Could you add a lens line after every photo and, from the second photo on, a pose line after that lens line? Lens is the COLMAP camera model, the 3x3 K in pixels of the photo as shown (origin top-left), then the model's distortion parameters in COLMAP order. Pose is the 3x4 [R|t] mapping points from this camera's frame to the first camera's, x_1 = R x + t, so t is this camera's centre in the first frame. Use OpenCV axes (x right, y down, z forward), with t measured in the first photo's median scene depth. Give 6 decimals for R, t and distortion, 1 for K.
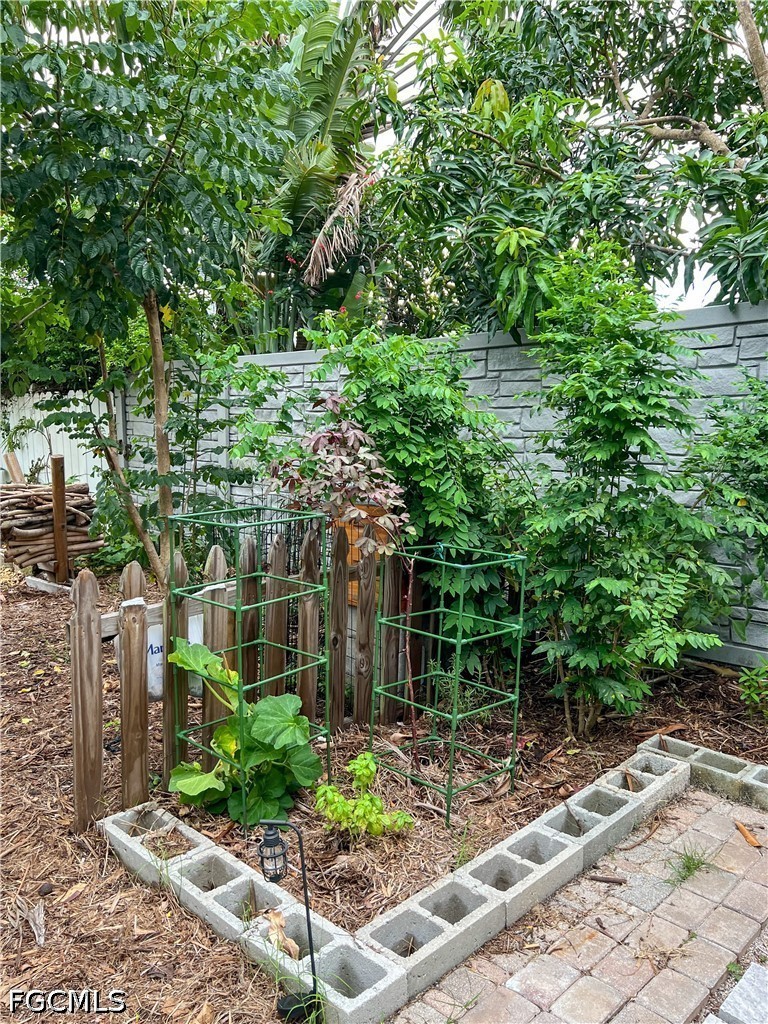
lens RADIAL K [[773.3, 0, 382.7], [0, 773.3, 513.0], [0, 0, 1]] dist [-0.000732, 0.007062]
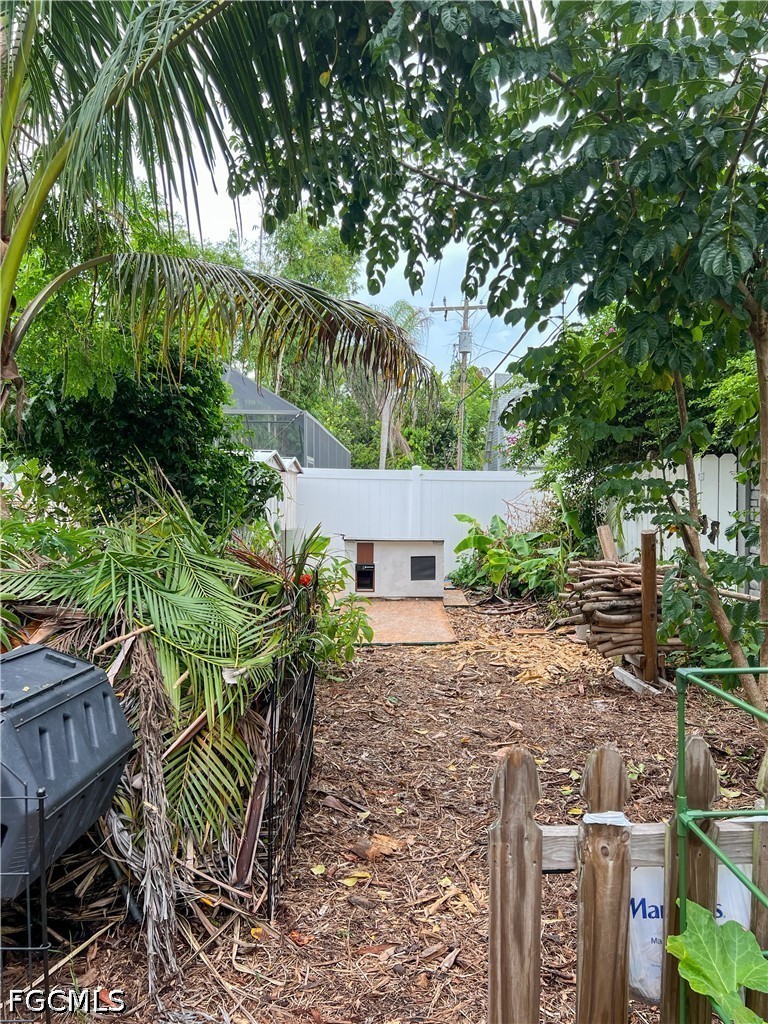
lens RADIAL K [[773.3, 0, 383.2], [0, 773.3, 510.1], [0, 0, 1]] dist [-0.000732, 0.007062]
pose [[0.696730, 0.011773, -0.717237, -0.018290], [-0.077943, 0.995188, -0.059379, -0.024686], [0.713087, 0.097274, 0.694295, 0.212340]]
